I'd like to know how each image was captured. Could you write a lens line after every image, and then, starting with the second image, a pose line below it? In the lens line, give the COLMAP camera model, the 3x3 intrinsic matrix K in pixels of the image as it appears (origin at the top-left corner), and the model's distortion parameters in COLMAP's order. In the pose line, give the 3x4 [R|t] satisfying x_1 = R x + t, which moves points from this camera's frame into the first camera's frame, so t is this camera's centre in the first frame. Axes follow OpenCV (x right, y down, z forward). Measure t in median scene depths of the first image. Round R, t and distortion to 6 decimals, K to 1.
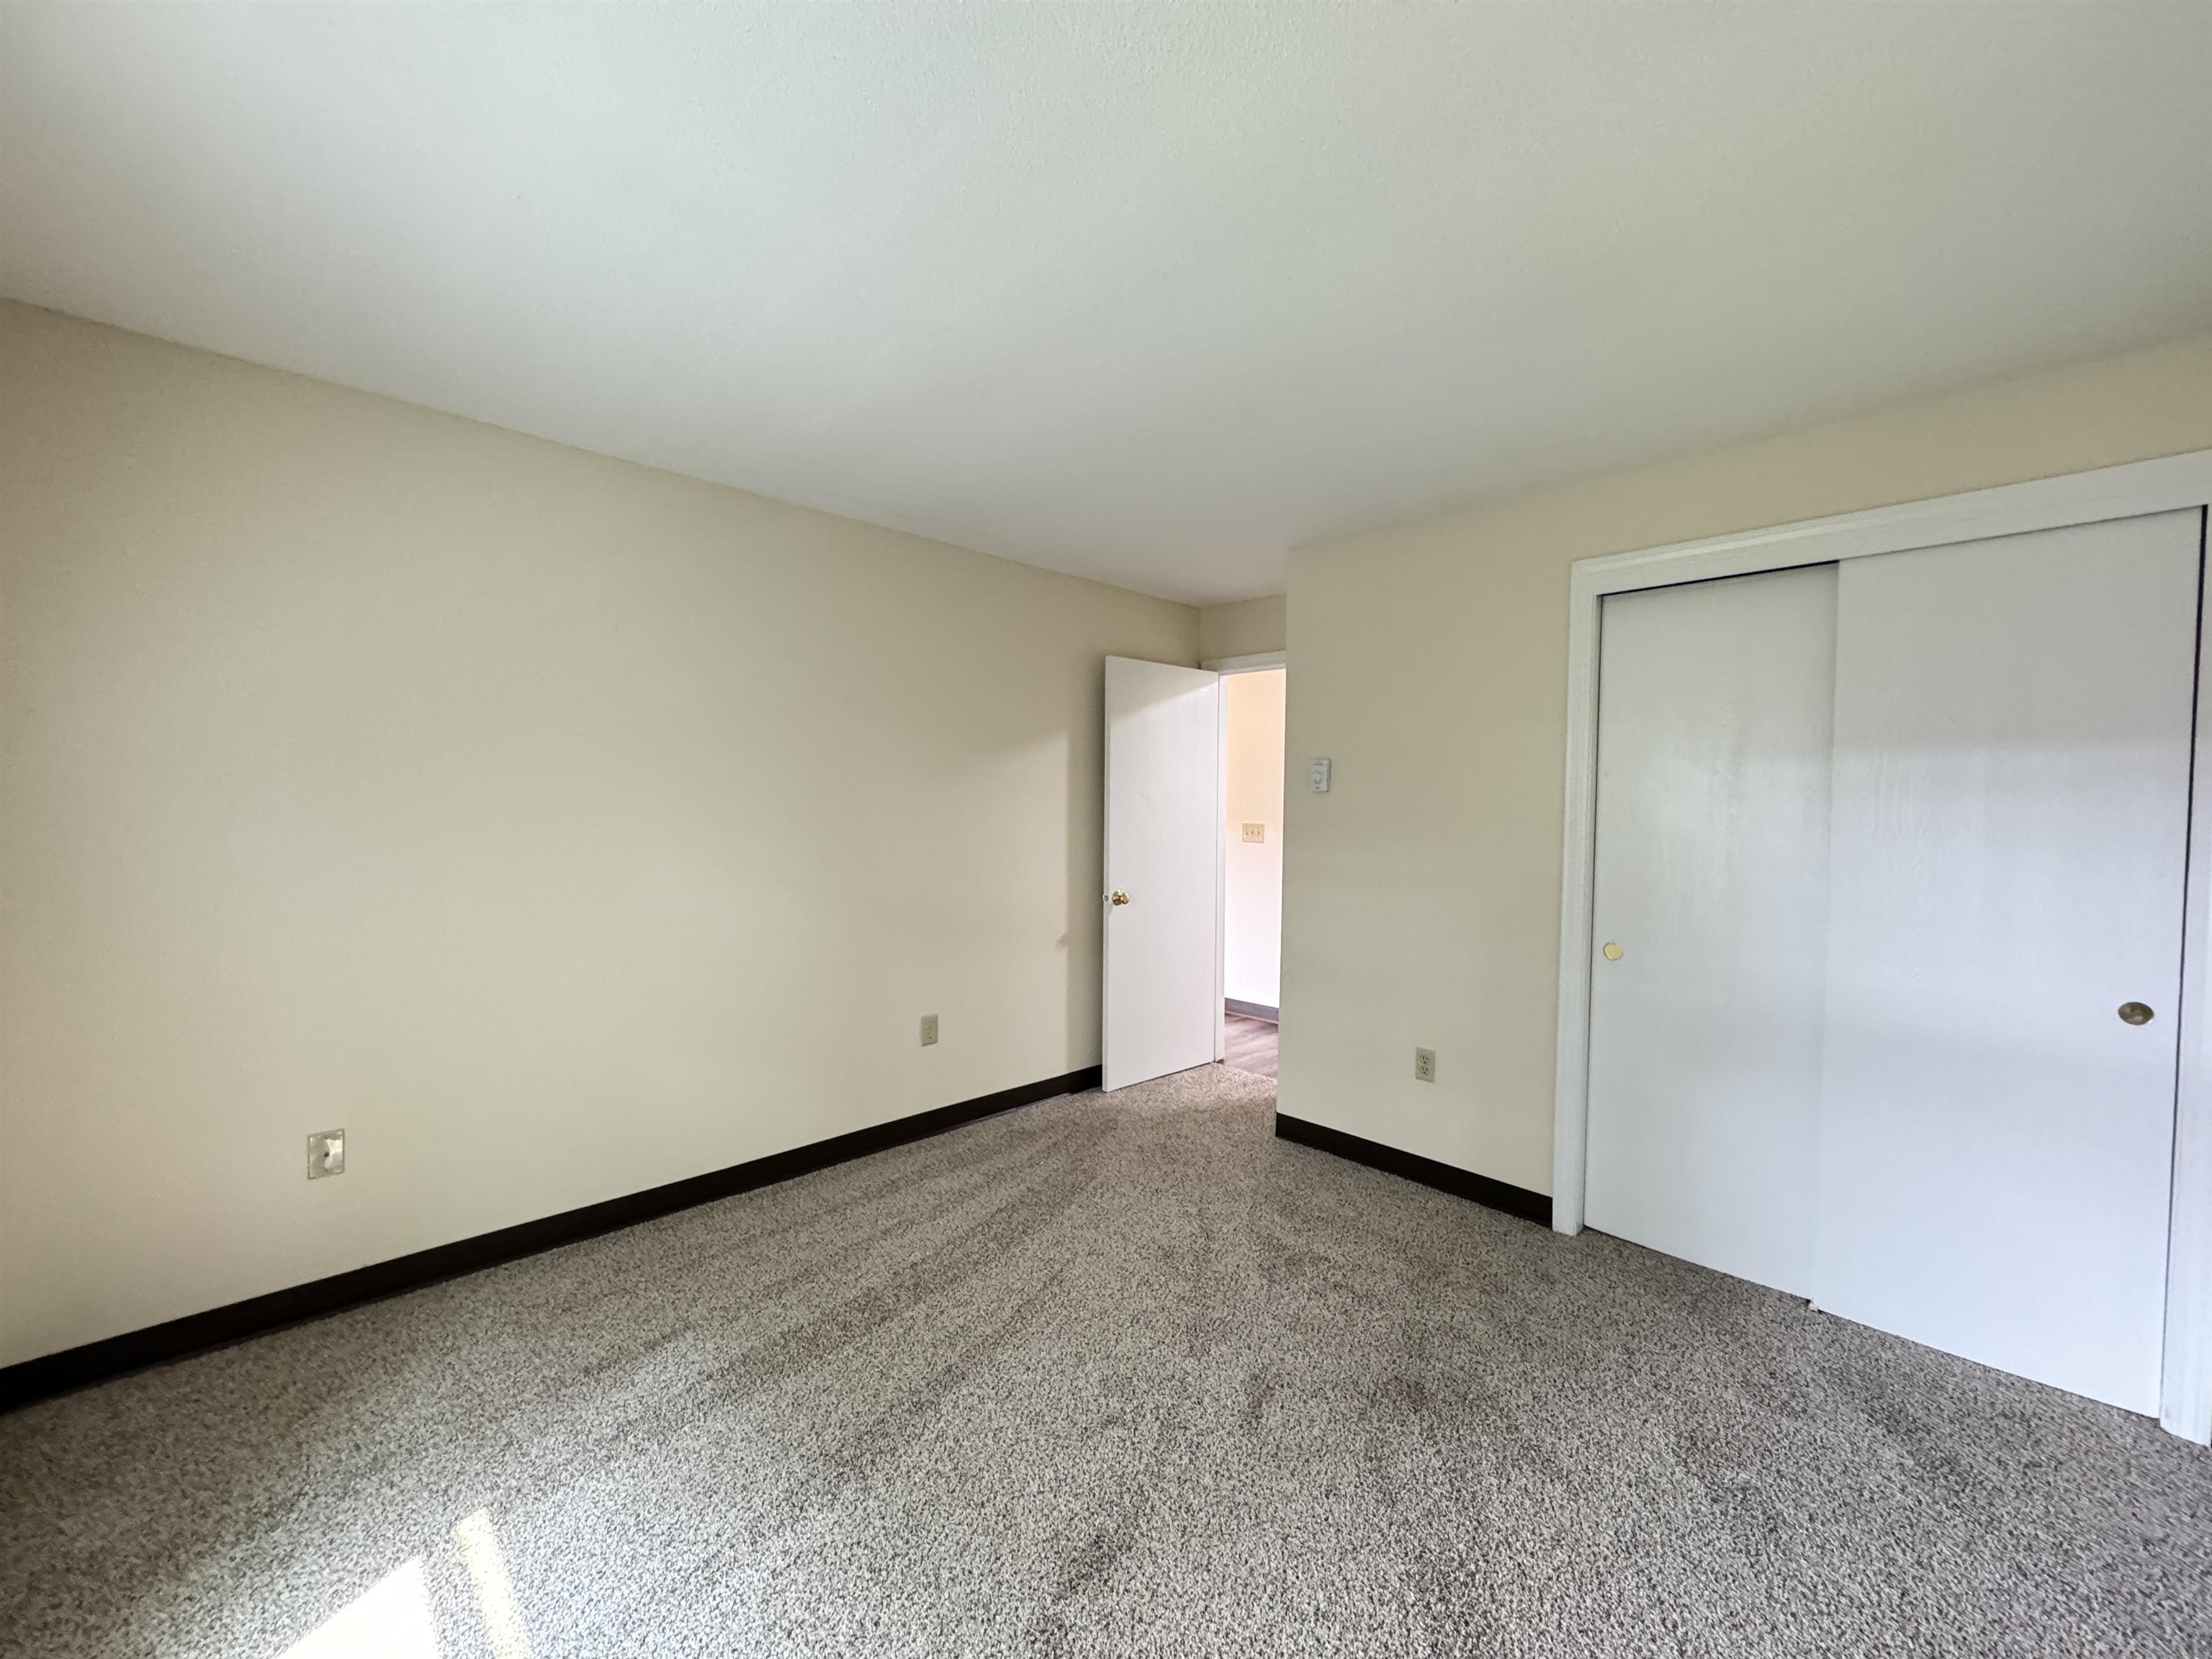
lens RADIAL K [[879.1, 0, 1103.4], [0, 879.1, 837.8], [0, 0, 1]] dist [-0.003343, 0.001032]
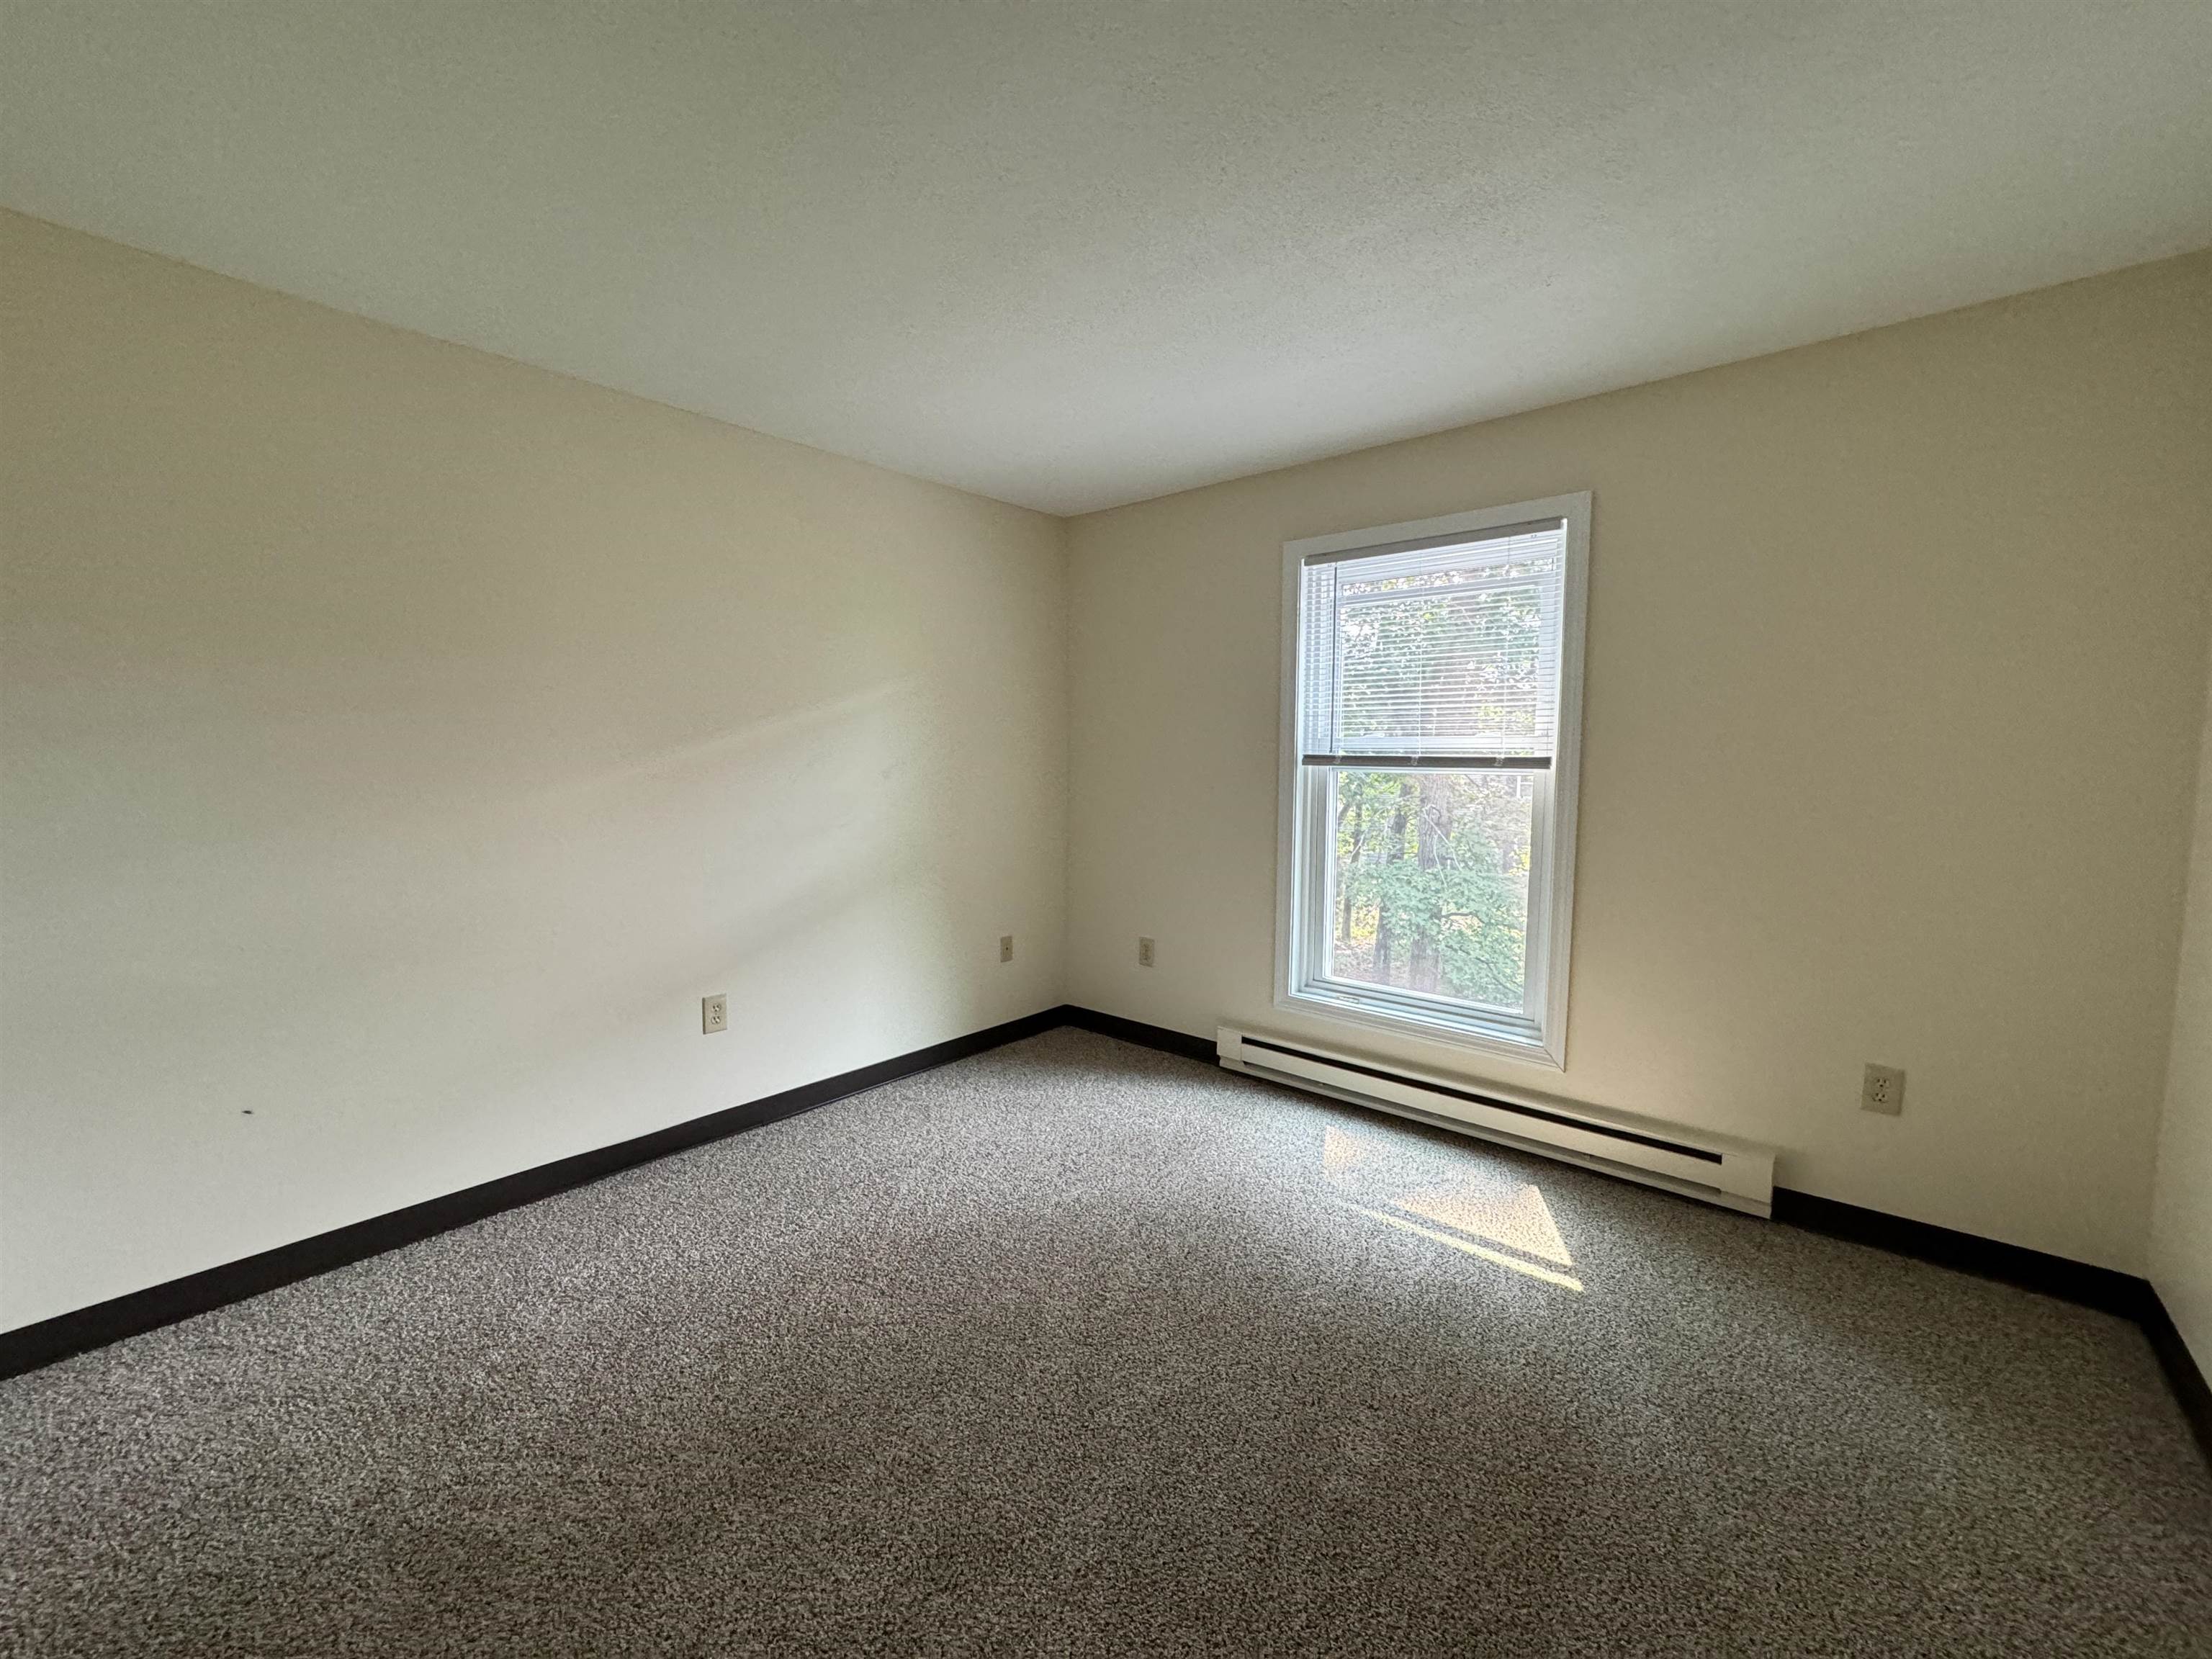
lens RADIAL K [[879.1, 0, 1126.1], [0, 879.1, 833.2], [0, 0, 1]] dist [-0.003343, 0.001032]
pose [[-0.994348, -0.007416, -0.105911, 0.055504], [-0.020060, 0.992713, 0.118820, -0.020428], [0.104258, 0.120273, -0.987251, 1.251548]]
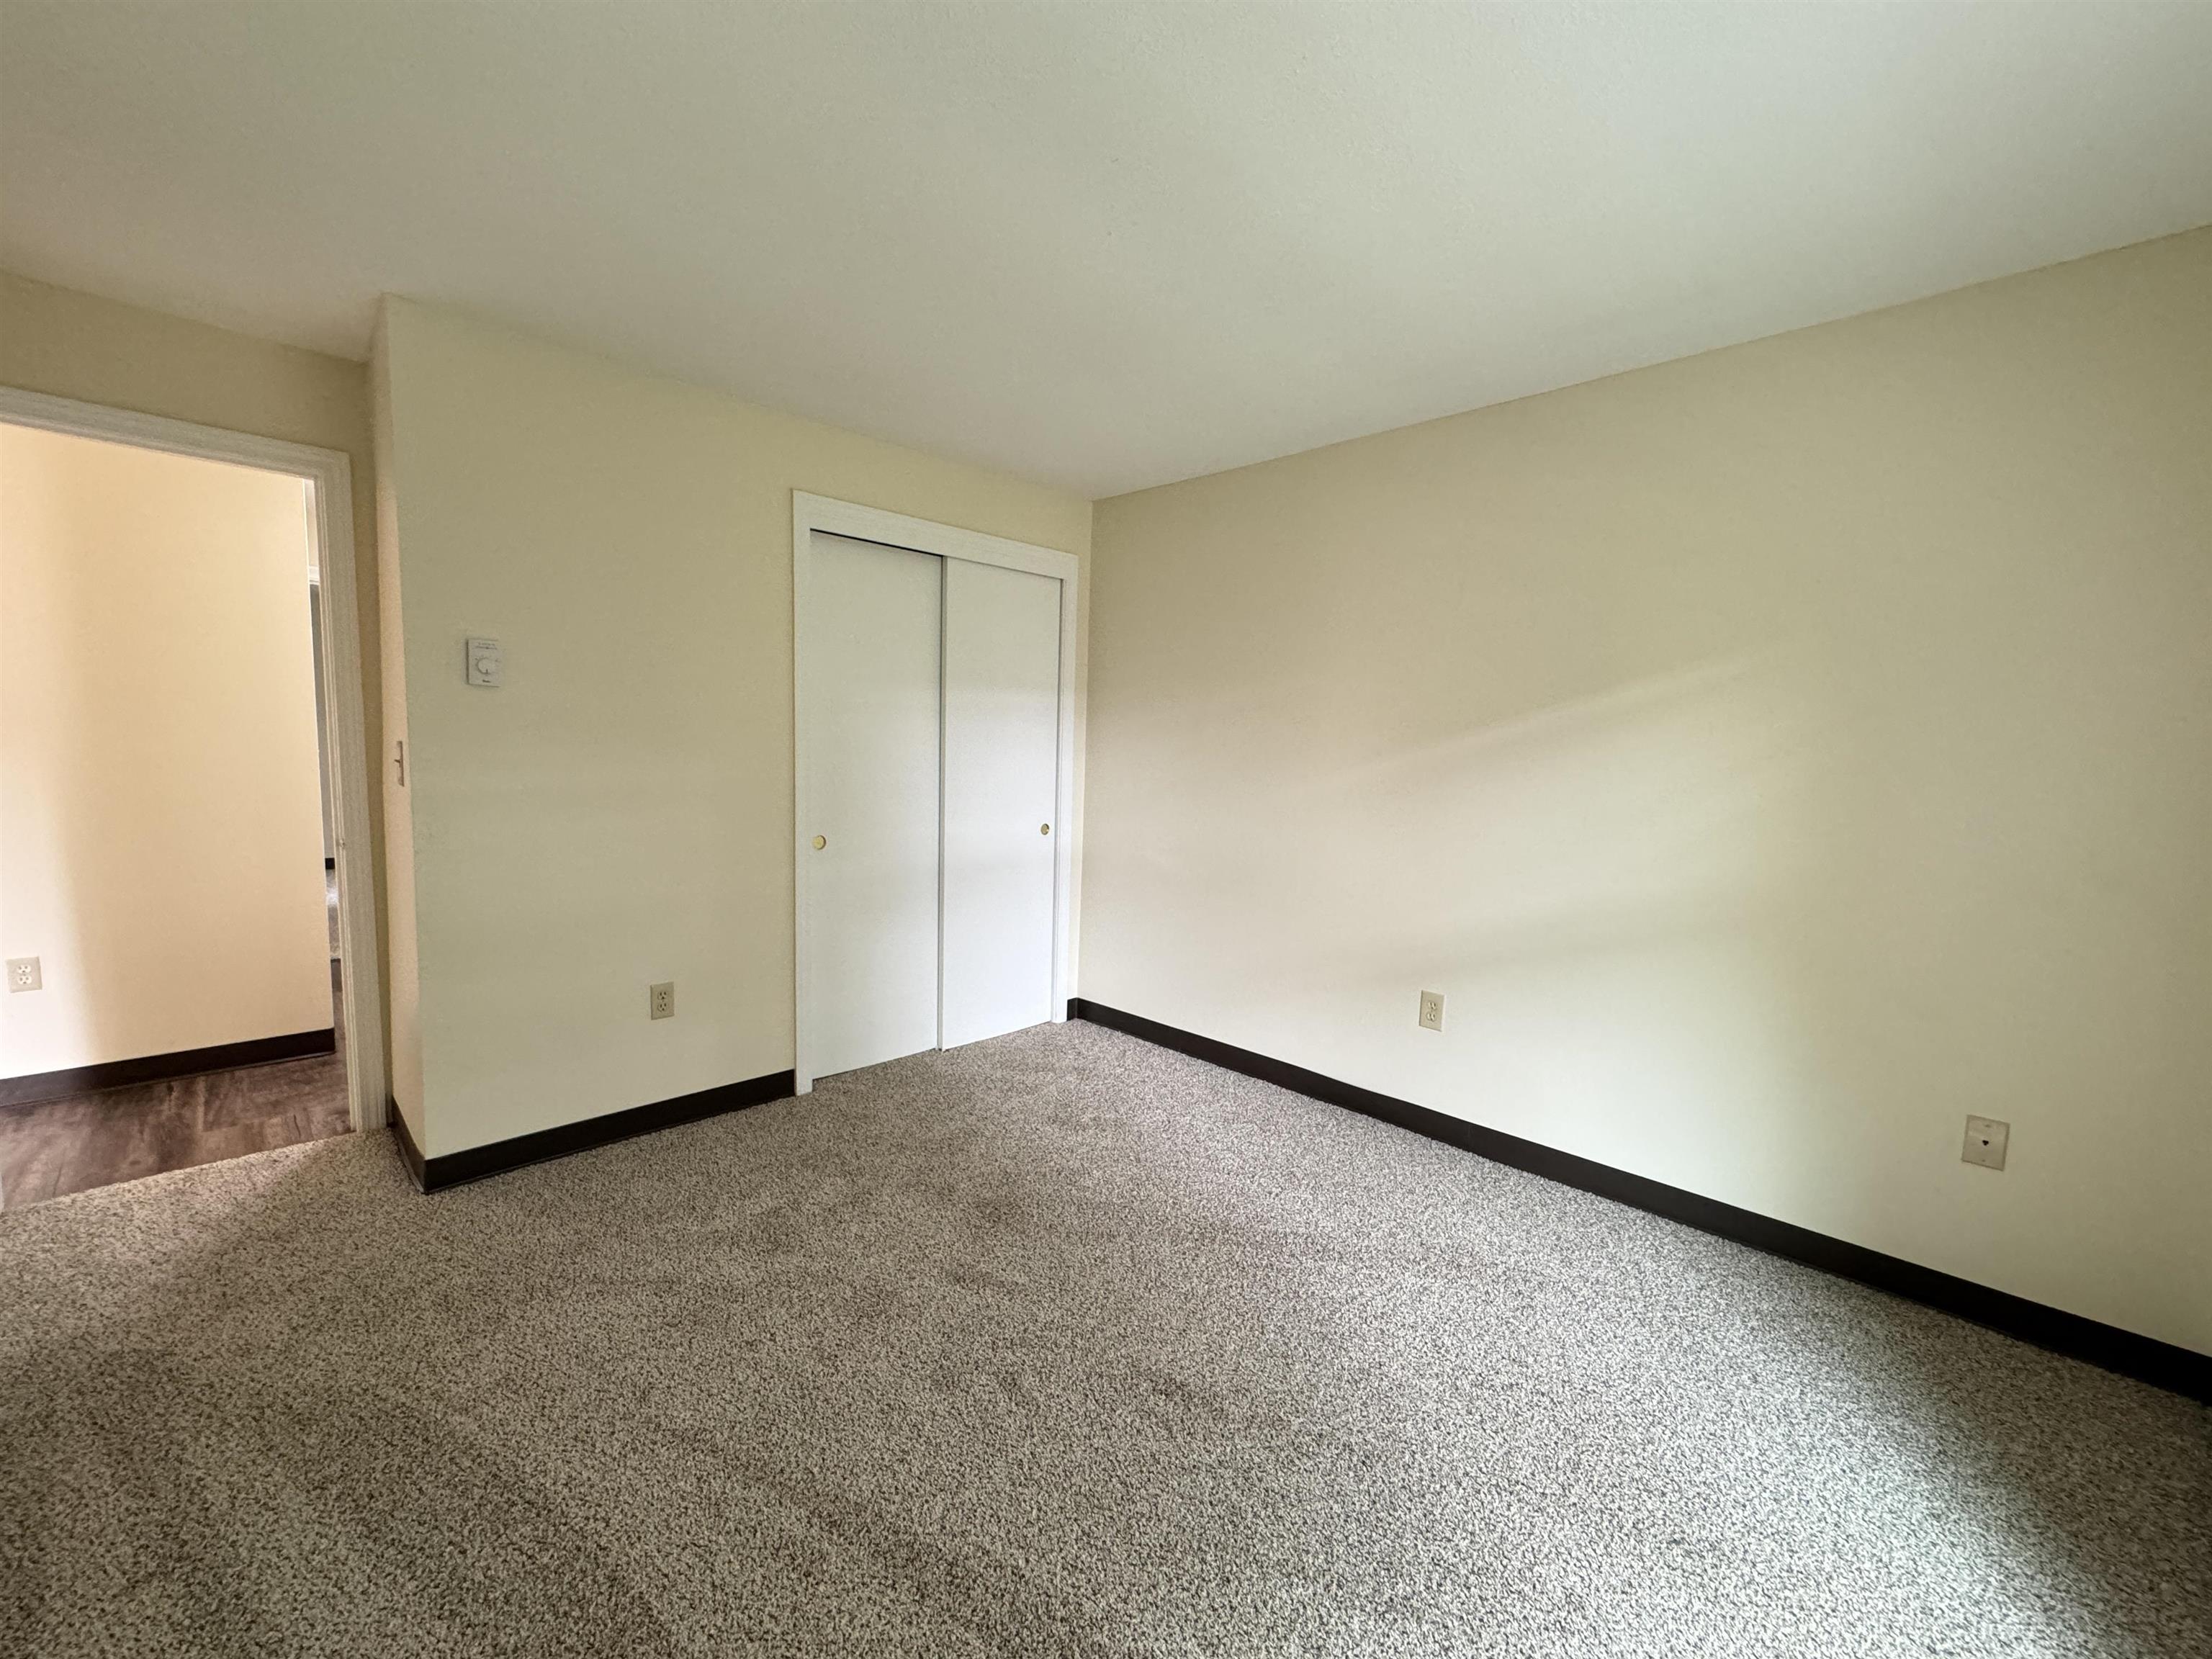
lens RADIAL K [[879.1, 0, 1110.5], [0, 879.1, 828.2], [0, 0, 1]] dist [-0.003343, 0.001032]
pose [[-0.013386, -0.109639, 0.993881, -0.581363], [0.009880, 0.993907, 0.109775, -0.014994], [-0.999862, 0.011289, -0.012221, 0.610258]]
